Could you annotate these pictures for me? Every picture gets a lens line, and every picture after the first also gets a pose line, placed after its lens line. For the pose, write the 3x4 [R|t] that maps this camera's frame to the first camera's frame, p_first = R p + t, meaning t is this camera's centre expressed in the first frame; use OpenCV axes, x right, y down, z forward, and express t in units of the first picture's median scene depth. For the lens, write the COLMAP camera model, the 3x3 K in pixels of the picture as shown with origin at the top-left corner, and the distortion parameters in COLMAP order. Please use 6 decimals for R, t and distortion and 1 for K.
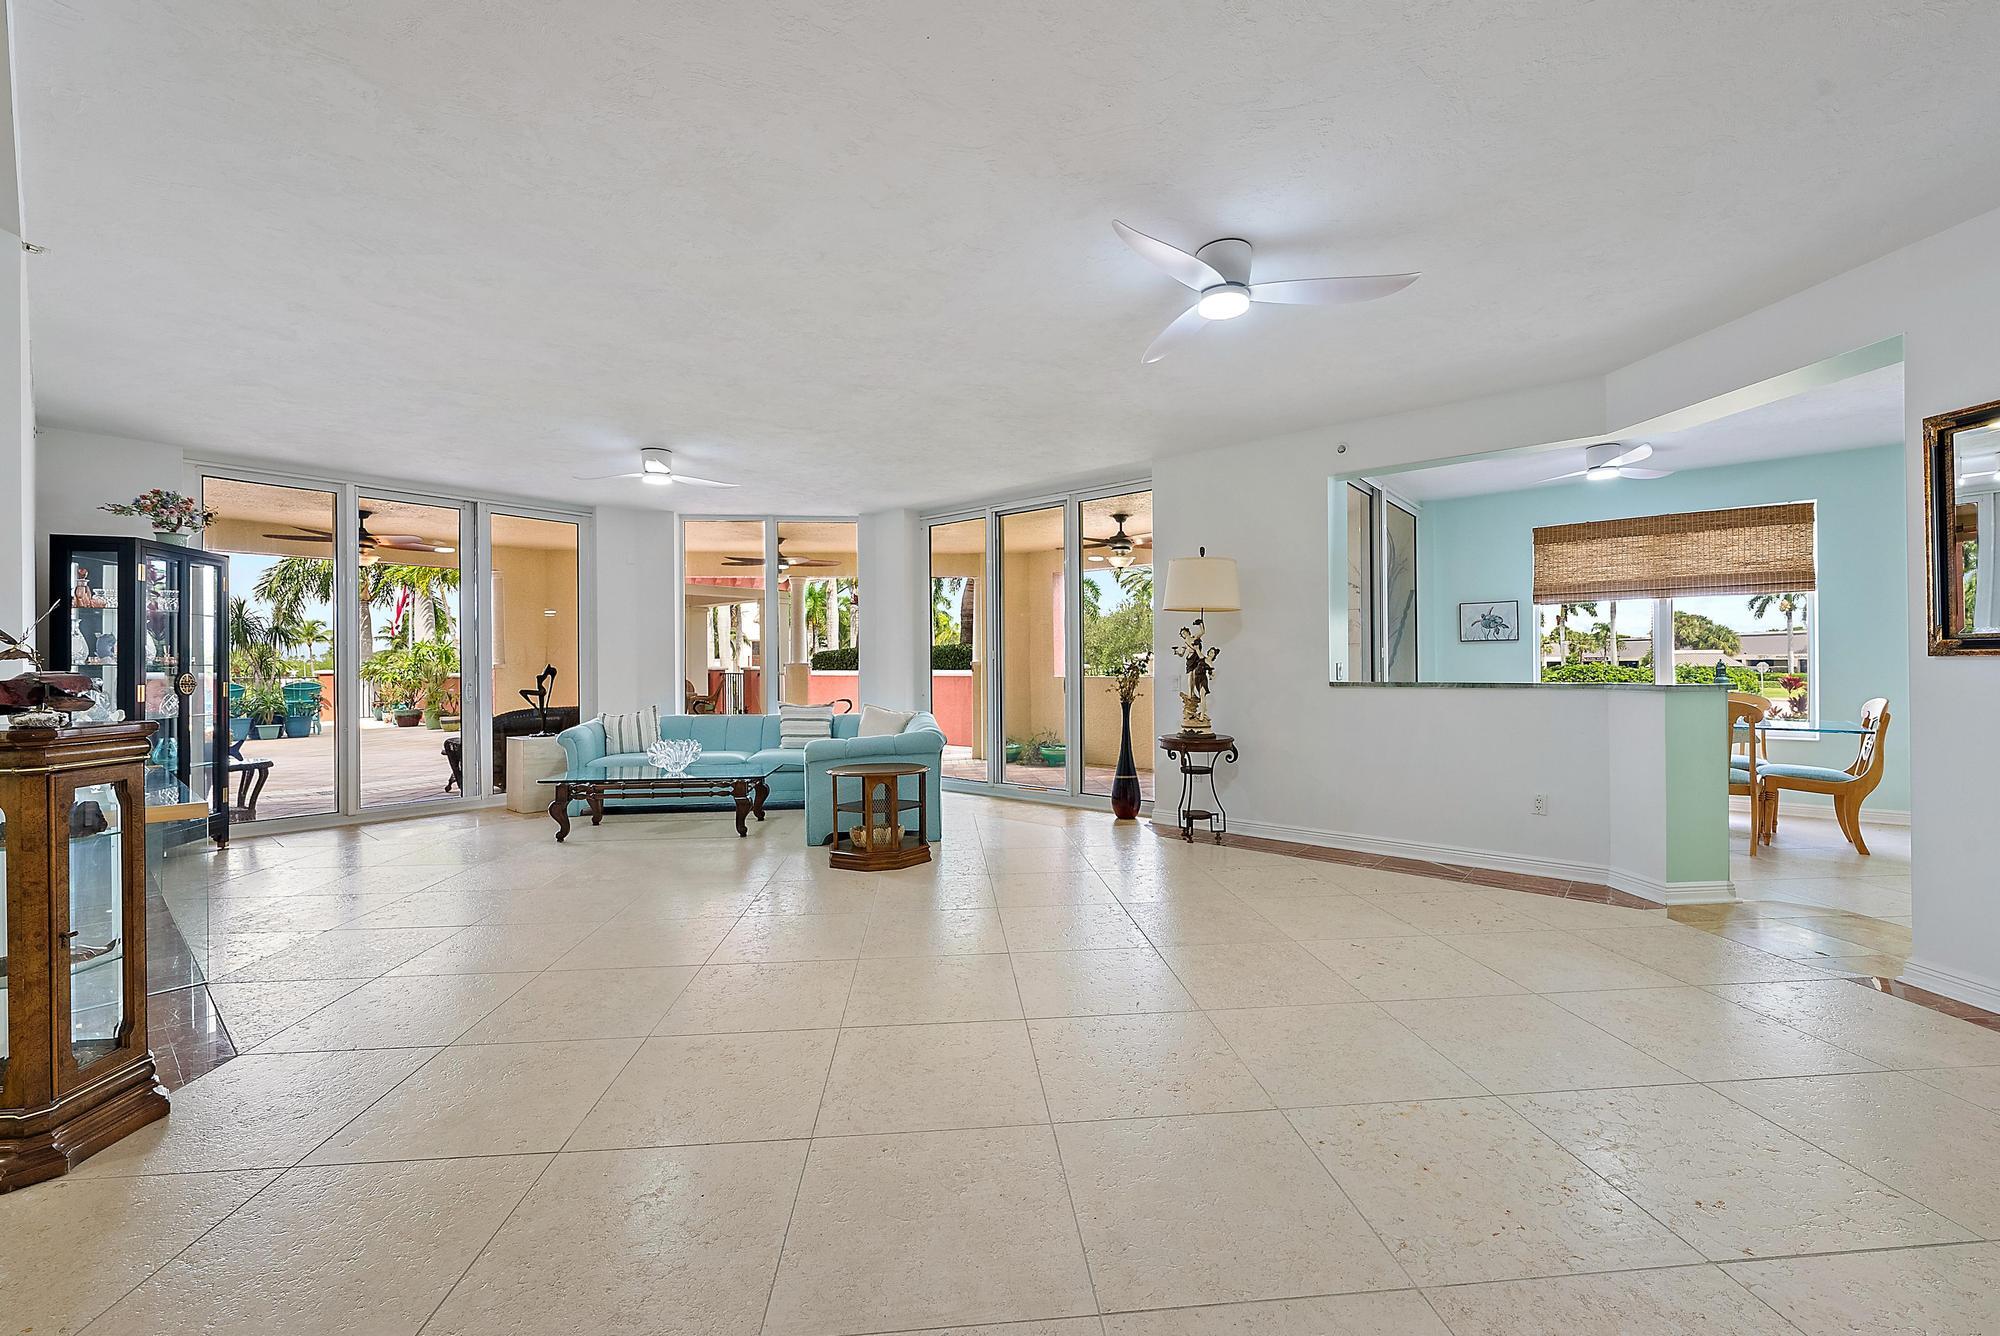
lens RADIAL K [[797.4, 0, 1001.5], [0, 797.4, 664.1], [0, 0, 1]] dist [-0.000630, -0.000394]
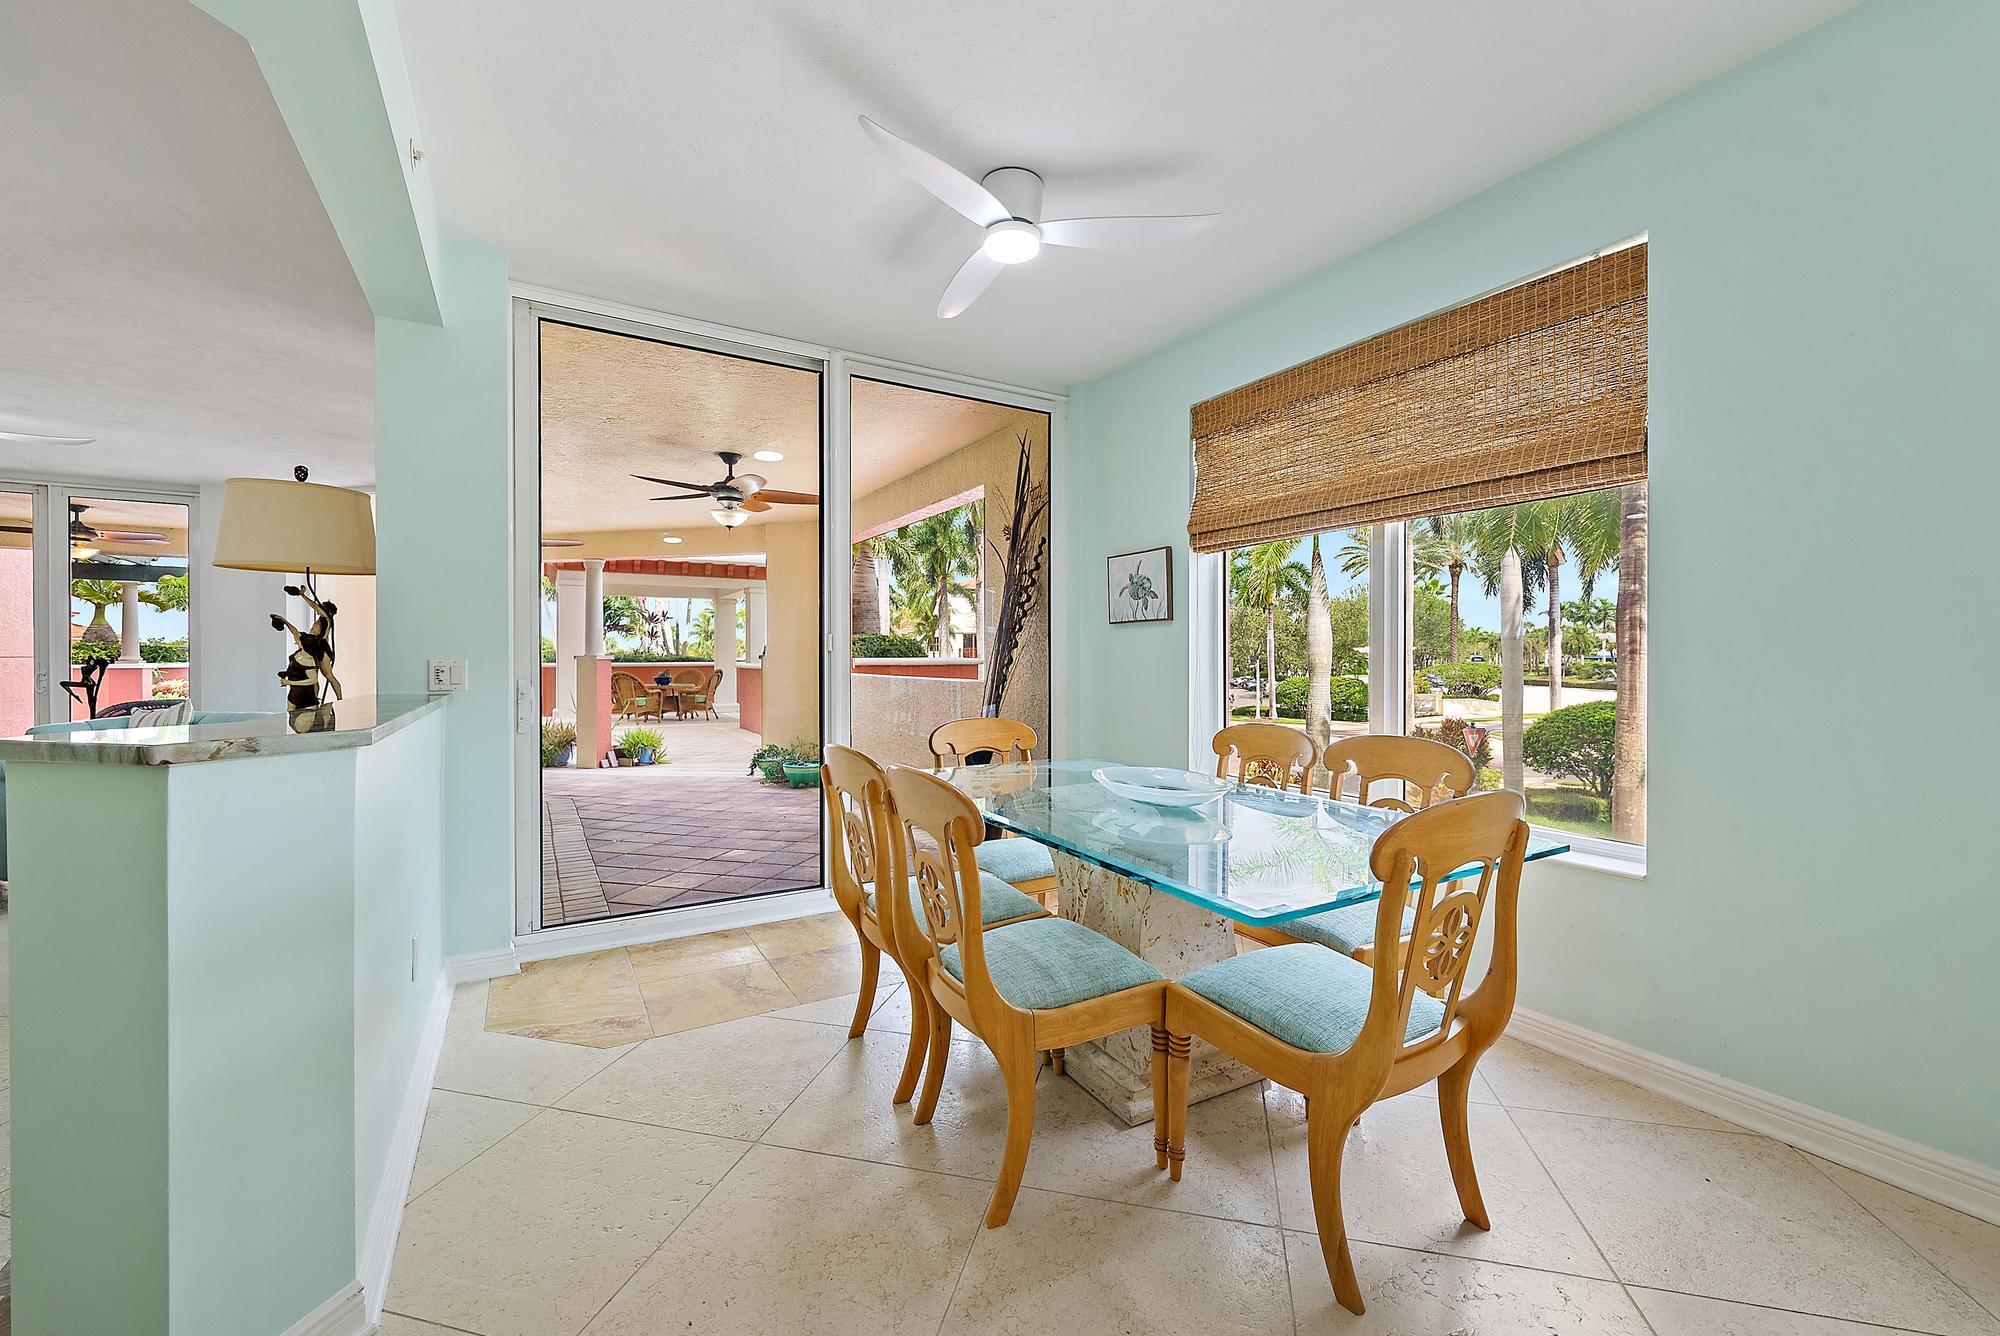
lens RADIAL K [[797.4, 0, 995.4], [0, 797.4, 662.0], [0, 0, 1]] dist [-0.000630, -0.000394]
pose [[0.945678, 0.008132, -0.325004, 0.660891], [-0.005545, 0.999945, 0.008884, -0.005587], [0.325058, -0.006600, 0.945671, 0.421470]]
